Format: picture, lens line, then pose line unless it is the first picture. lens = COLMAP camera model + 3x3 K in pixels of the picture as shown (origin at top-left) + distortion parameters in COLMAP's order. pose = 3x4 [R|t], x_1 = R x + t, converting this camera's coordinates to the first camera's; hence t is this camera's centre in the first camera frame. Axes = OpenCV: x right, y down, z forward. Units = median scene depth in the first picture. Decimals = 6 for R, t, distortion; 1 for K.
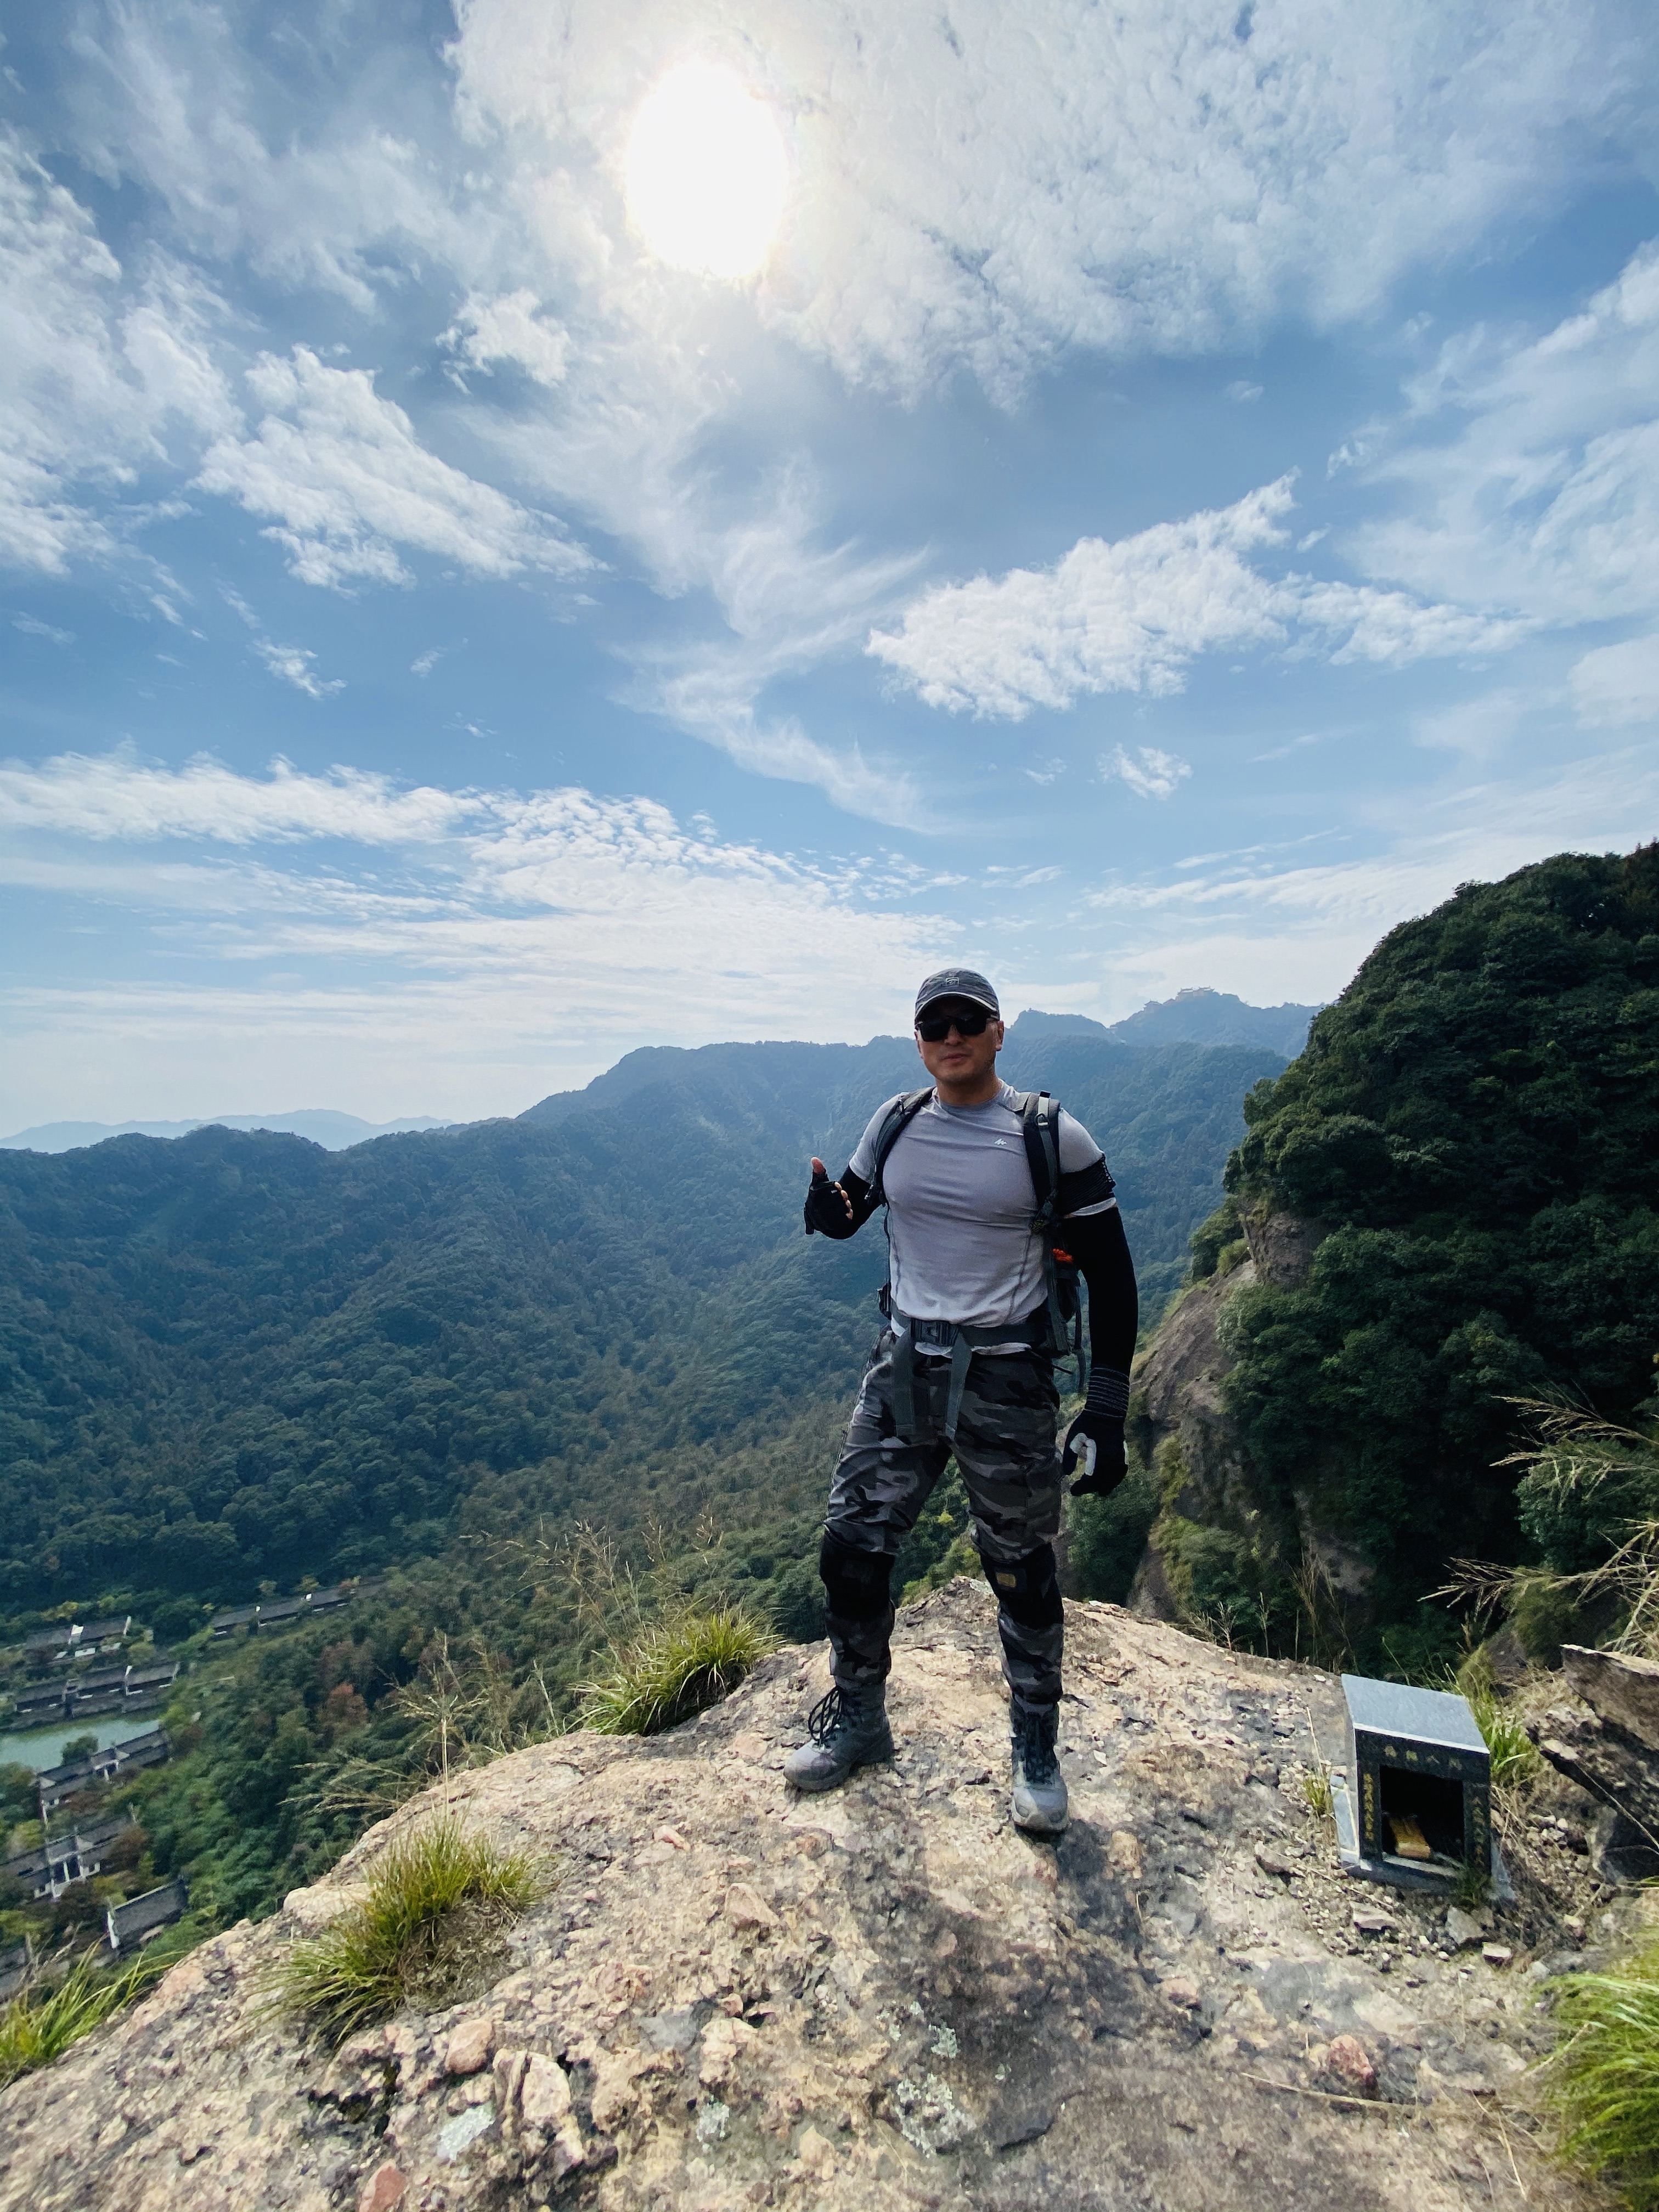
lens RADIAL K [[889.5, 0, 823.7], [0, 889.5, 1106.6], [0, 0, 1]] dist [0.014757, -0.017558]
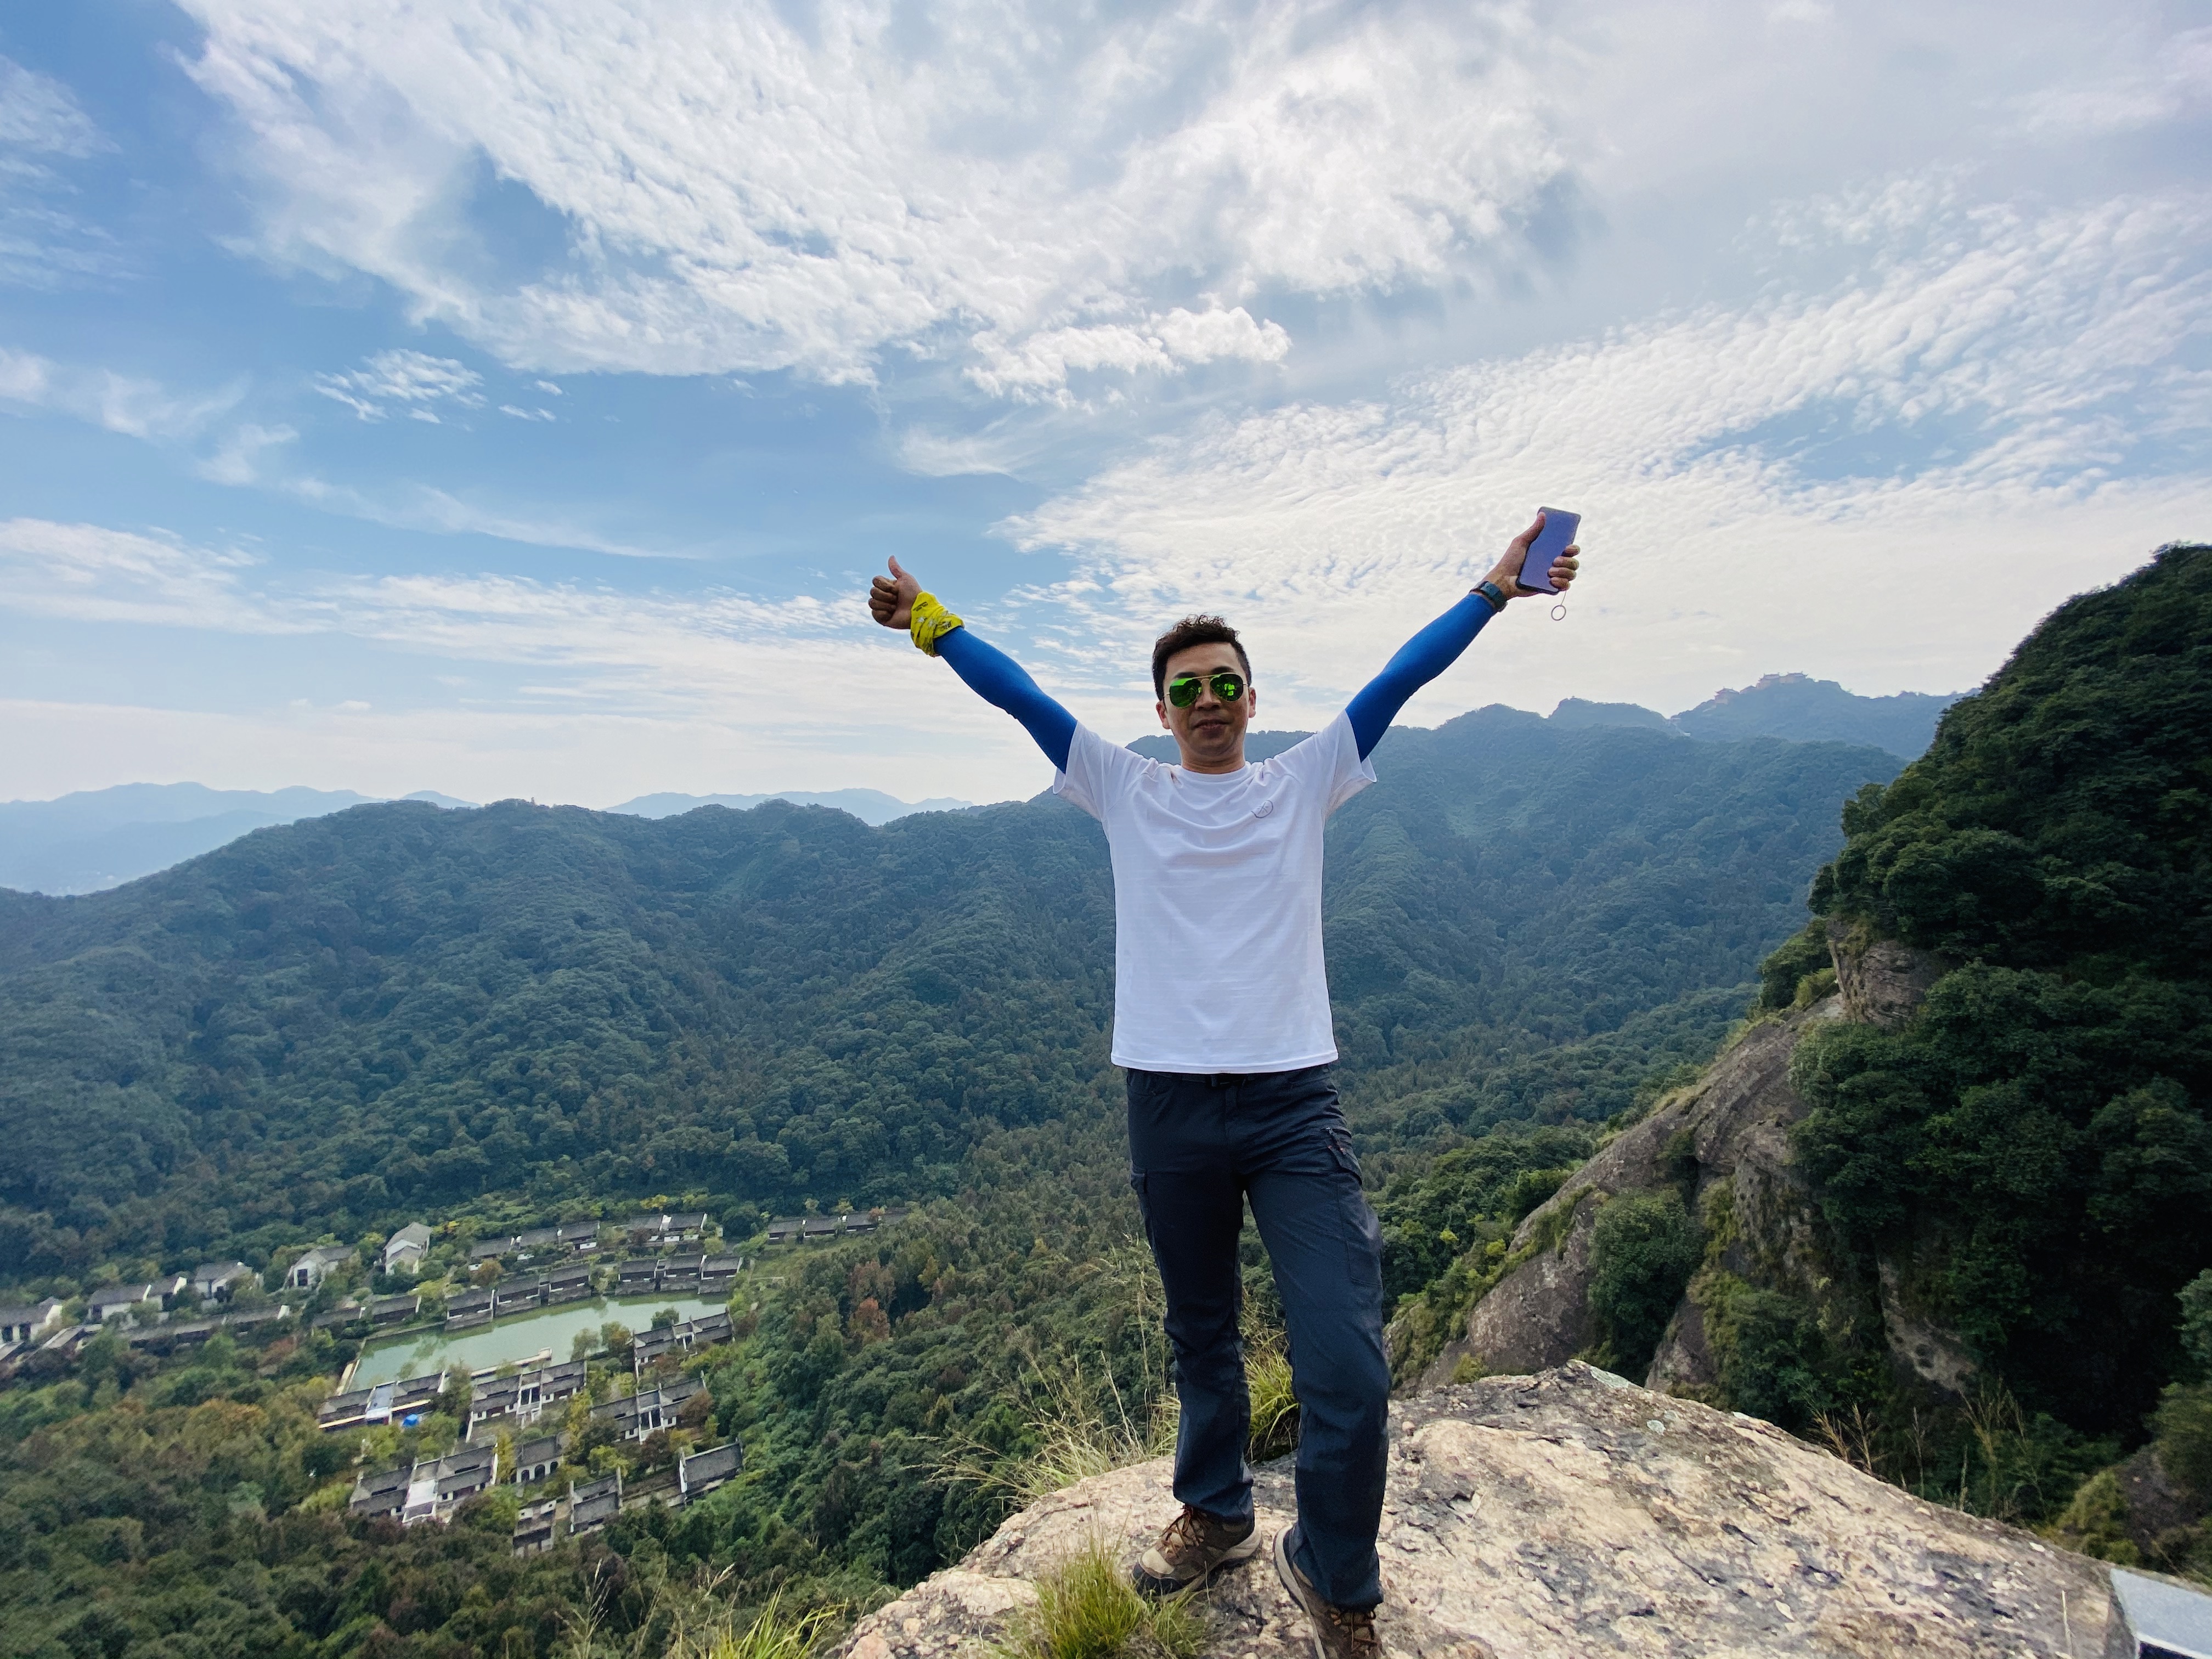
lens RADIAL K [[891.4, 0, 1104.2], [0, 891.4, 832.4], [0, 0, 1]] dist [0.014220, -0.017576]
pose [[0.968924, 0.039419, -0.244197, -0.173000], [-0.029205, 0.998546, 0.045308, -0.062594], [0.245628, -0.036768, 0.968667, 0.022728]]
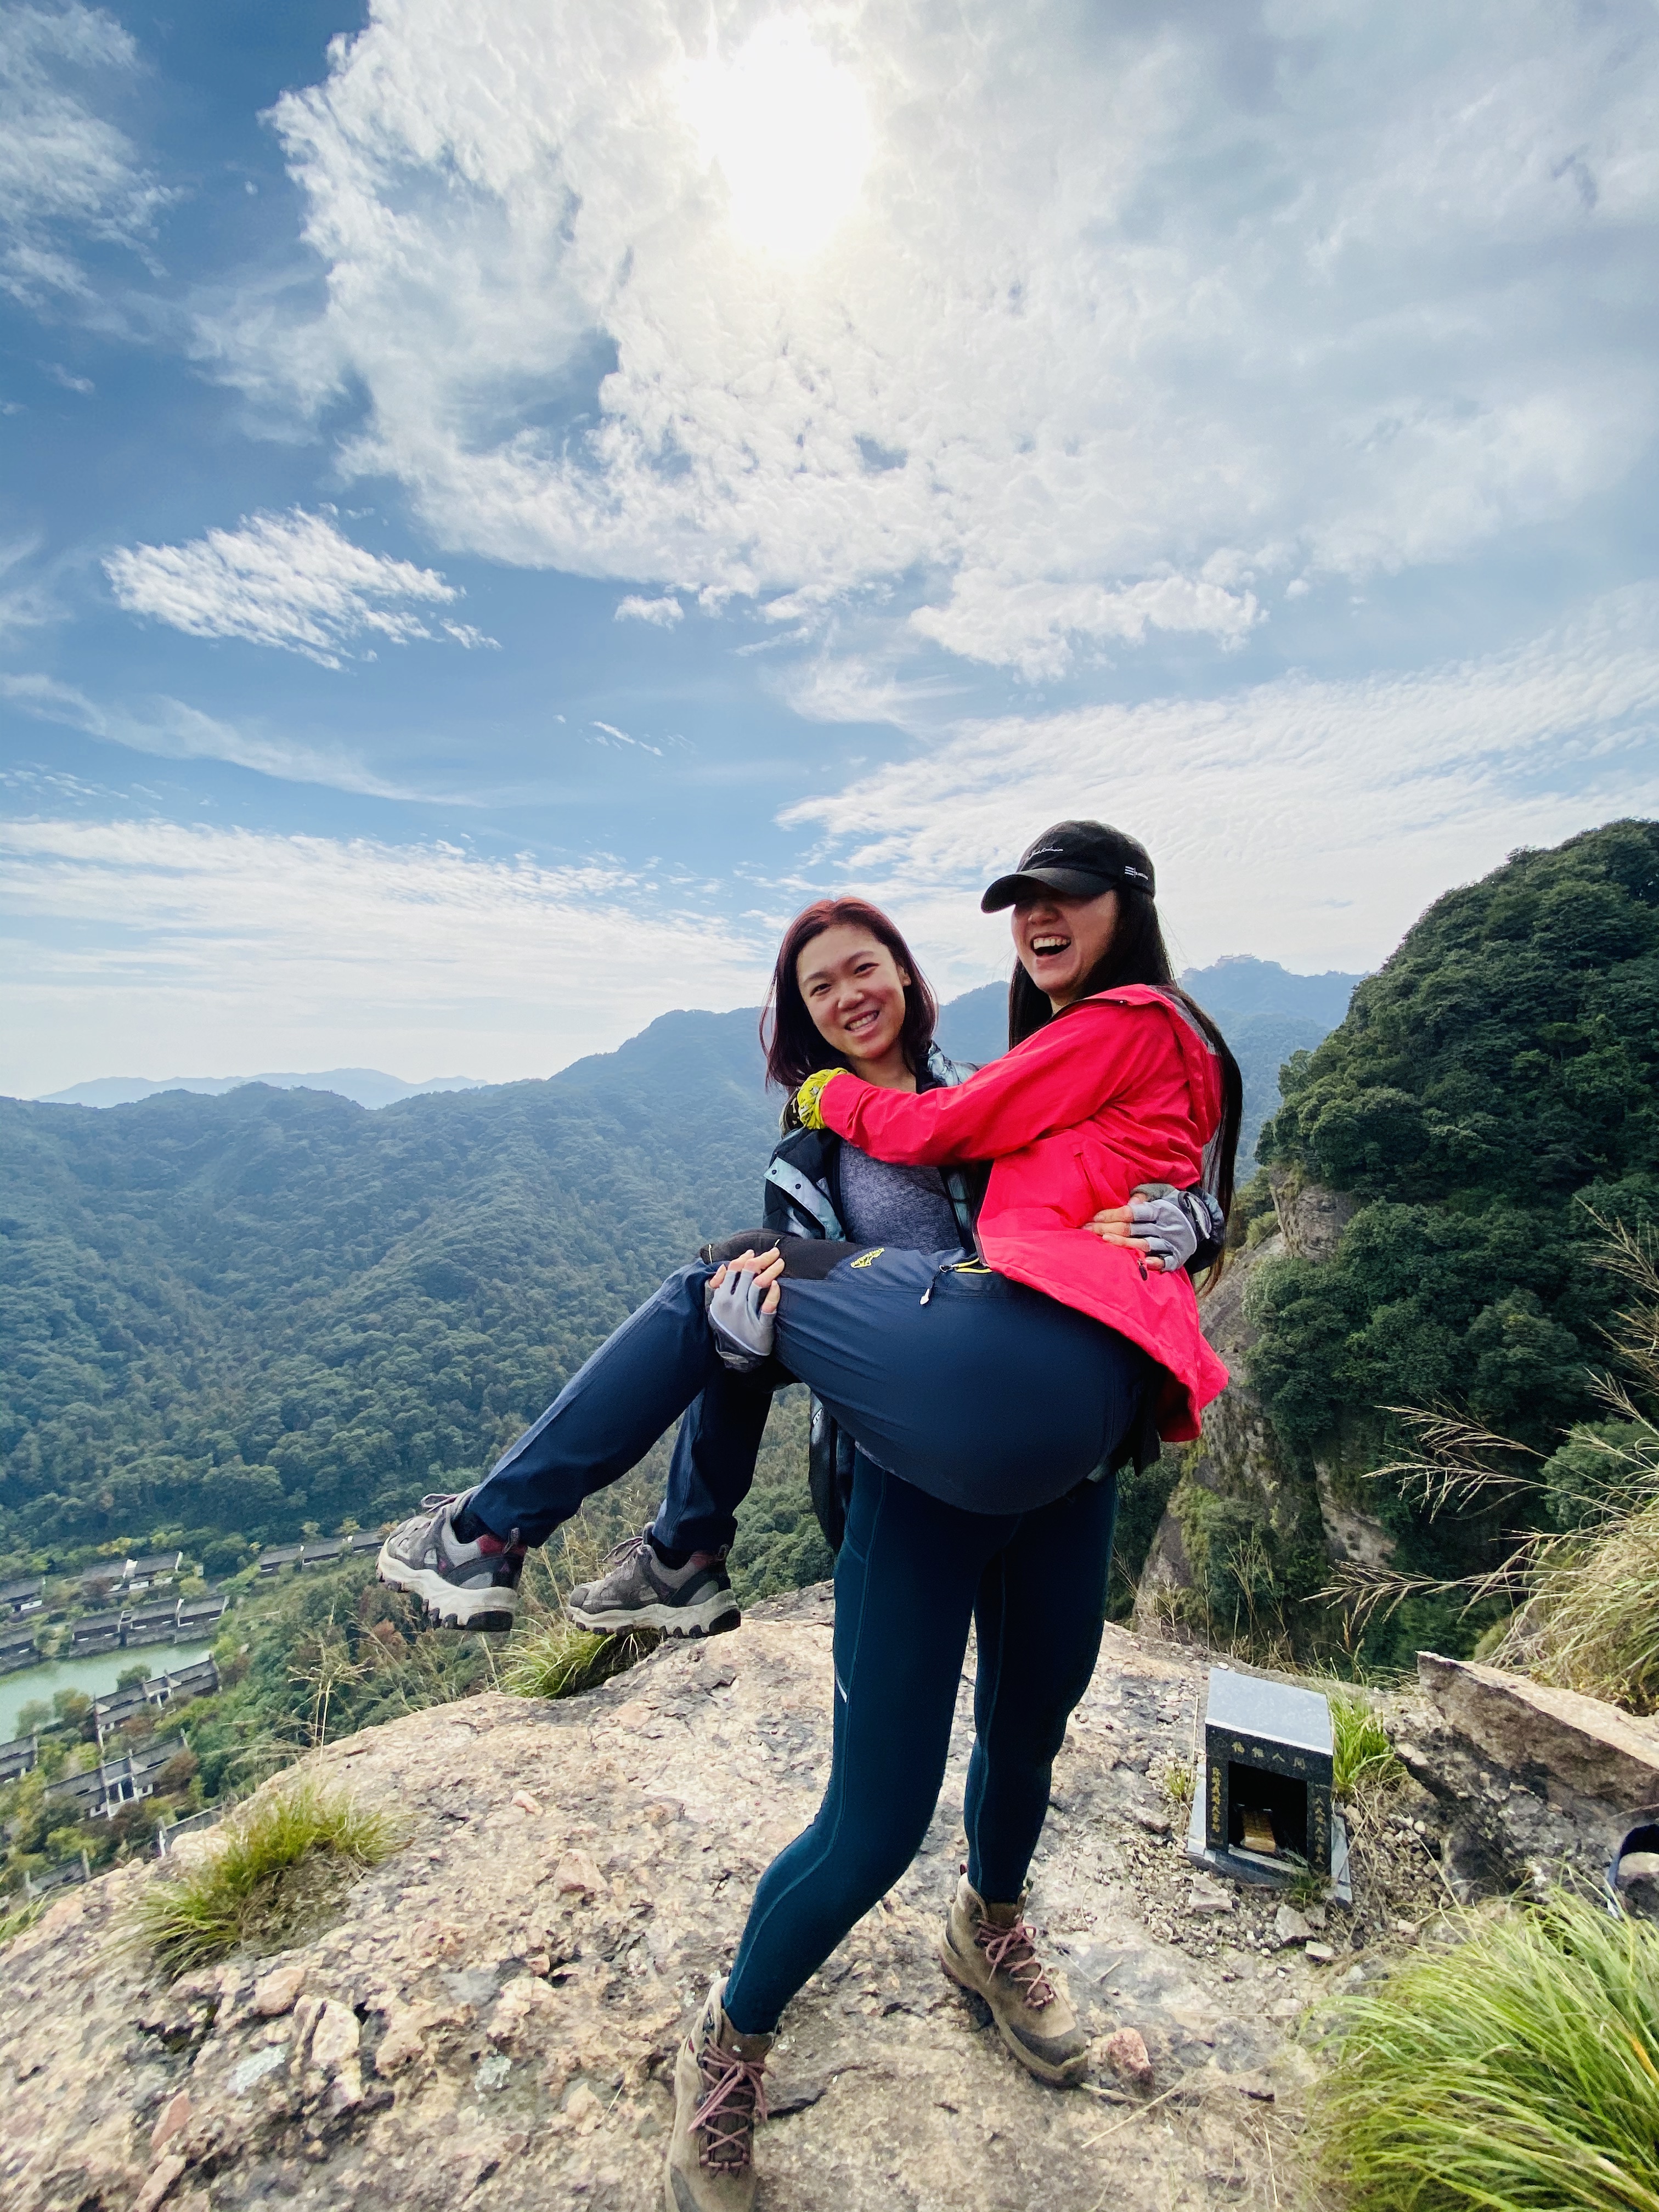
lens RADIAL K [[890.4, 0, 823.9], [0, 890.4, 1107.5], [0, 0, 1]] dist [0.015519, -0.017753]
pose [[0.999386, 0.013630, -0.032279, 0.175866], [-0.012326, 0.999113, 0.040264, -0.035493], [0.032799, -0.039842, 0.998668, -0.001572]]
